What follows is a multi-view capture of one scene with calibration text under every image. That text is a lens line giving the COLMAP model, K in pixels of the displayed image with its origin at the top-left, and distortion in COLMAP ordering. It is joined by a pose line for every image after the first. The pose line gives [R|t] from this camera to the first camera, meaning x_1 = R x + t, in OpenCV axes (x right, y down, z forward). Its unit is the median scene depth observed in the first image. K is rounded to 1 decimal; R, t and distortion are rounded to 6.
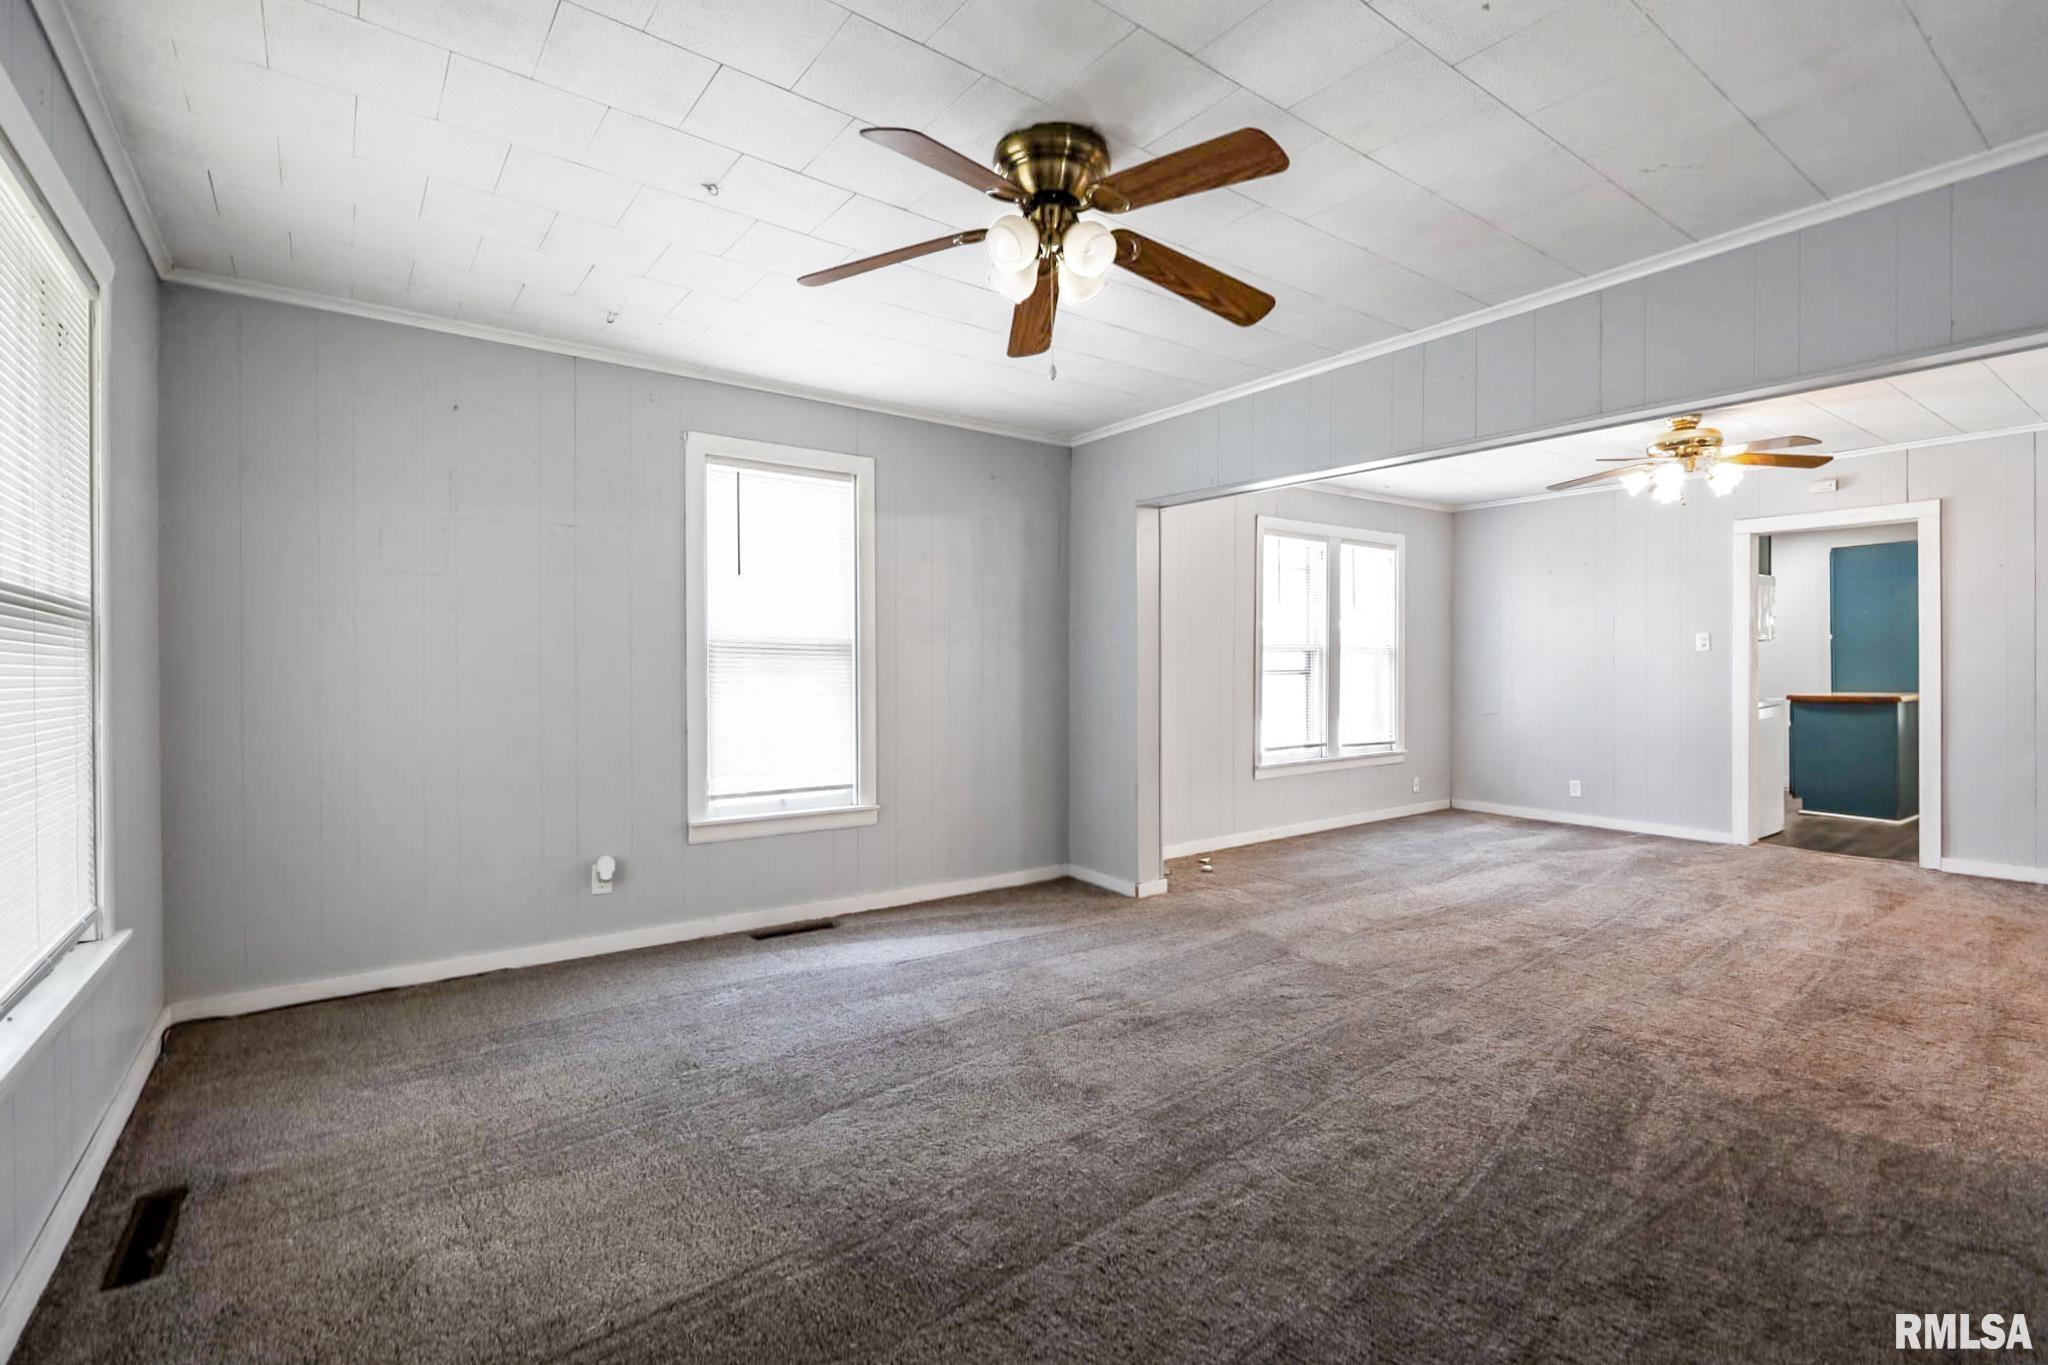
lens RADIAL K [[934.6, 0, 1022.7], [0, 934.6, 677.5], [0, 0, 1]] dist [0.000092, -0.000152]
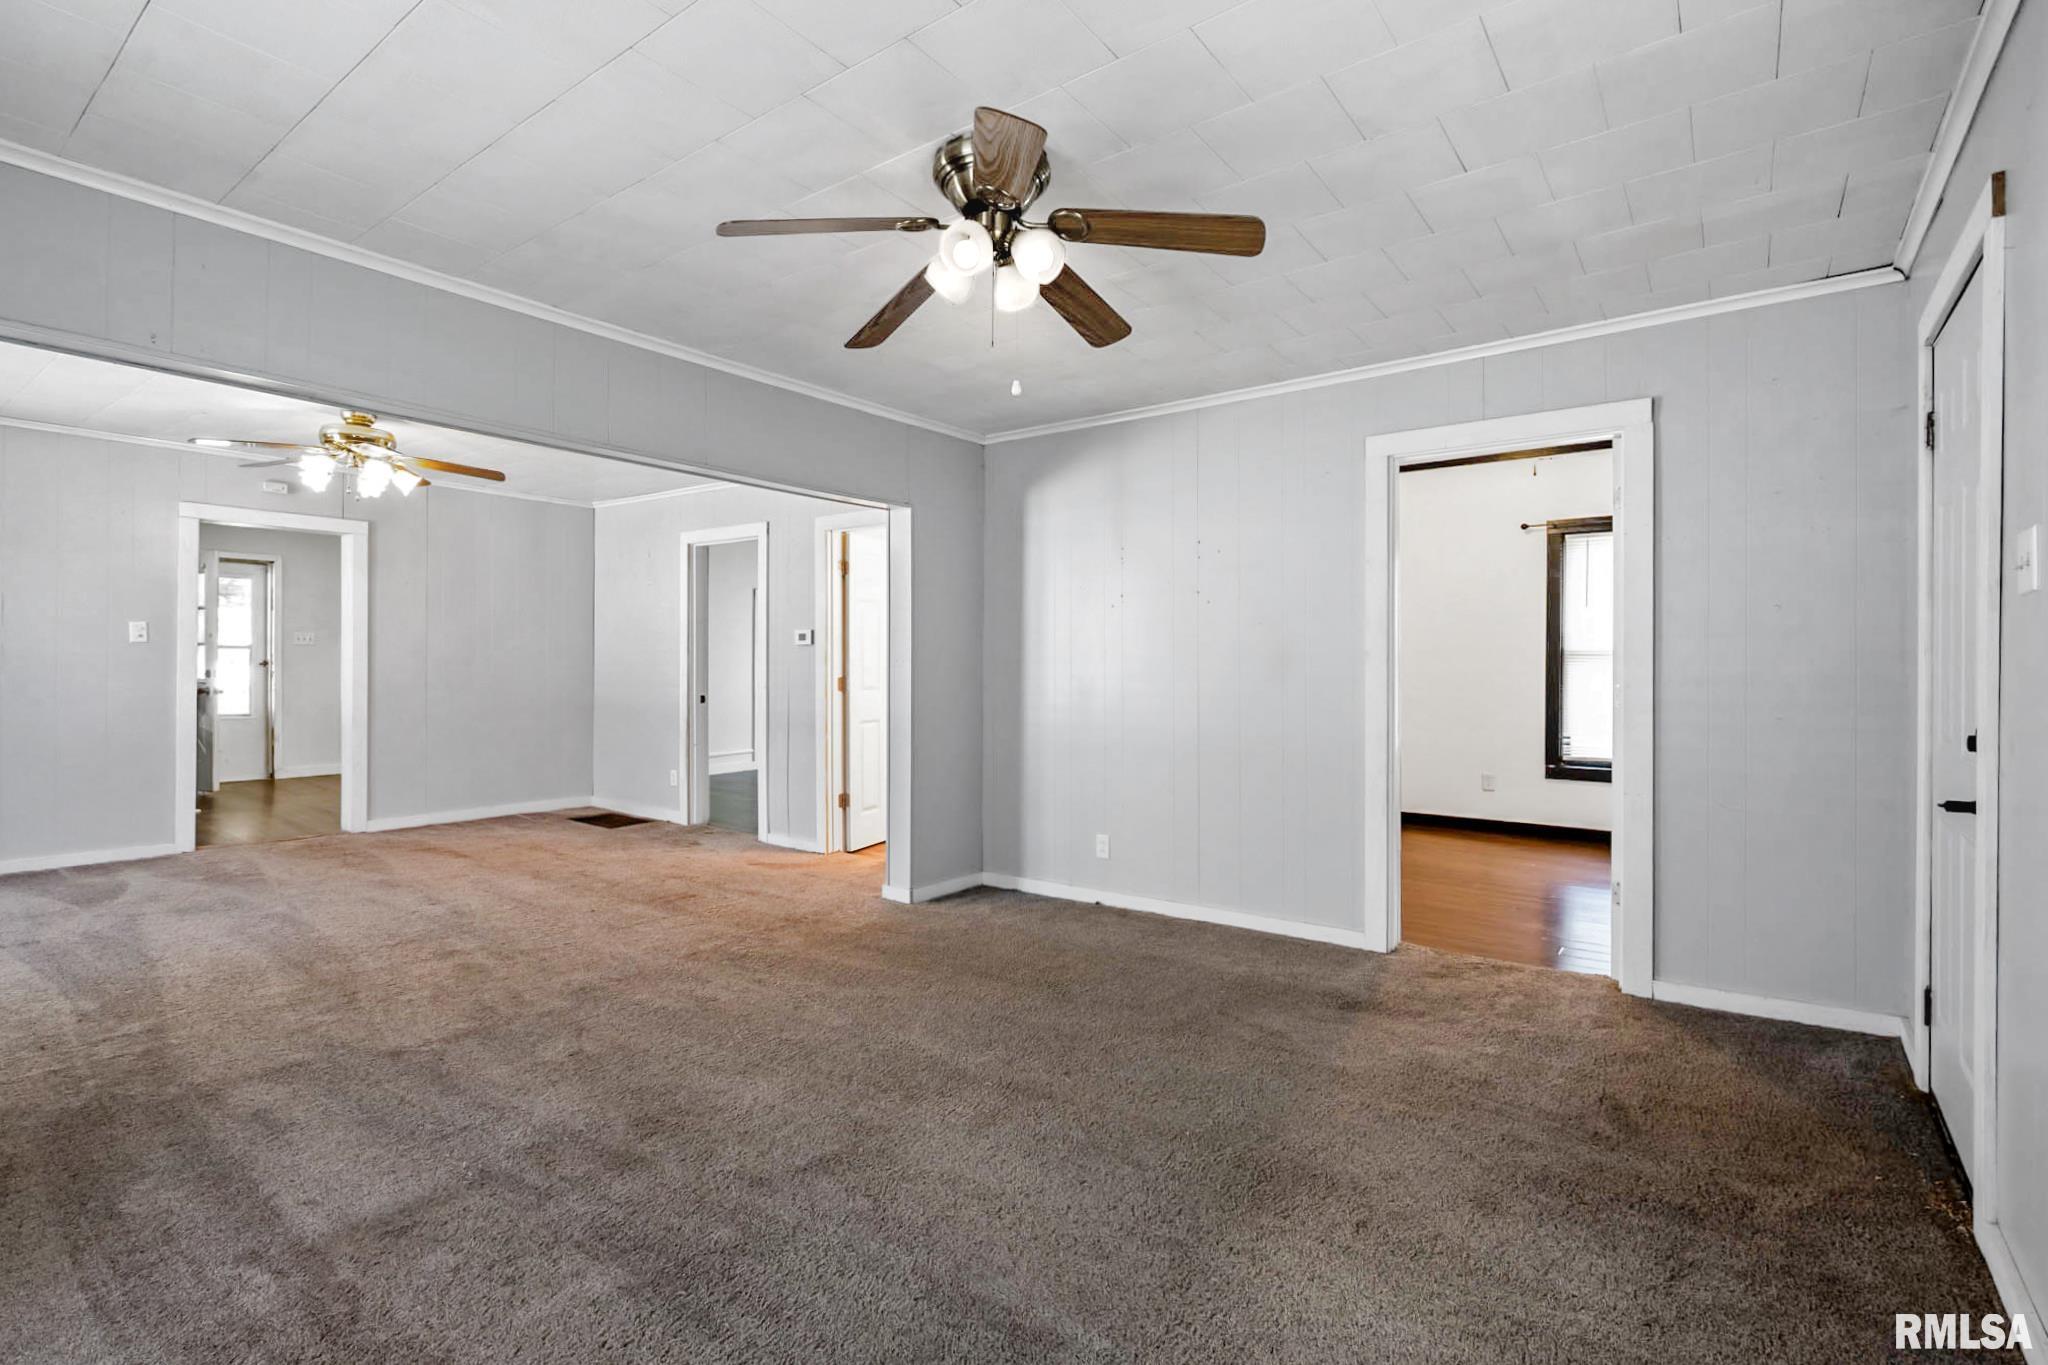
lens RADIAL K [[934.6, 0, 1022.7], [0, 934.6, 677.5], [0, 0, 1]] dist [0.000092, -0.000152]
pose [[-0.287177, -0.005951, 0.957859, -0.761191], [0.001346, 0.999977, 0.006616, -0.001444], [-0.957877, 0.003189, -0.287163, 1.019120]]
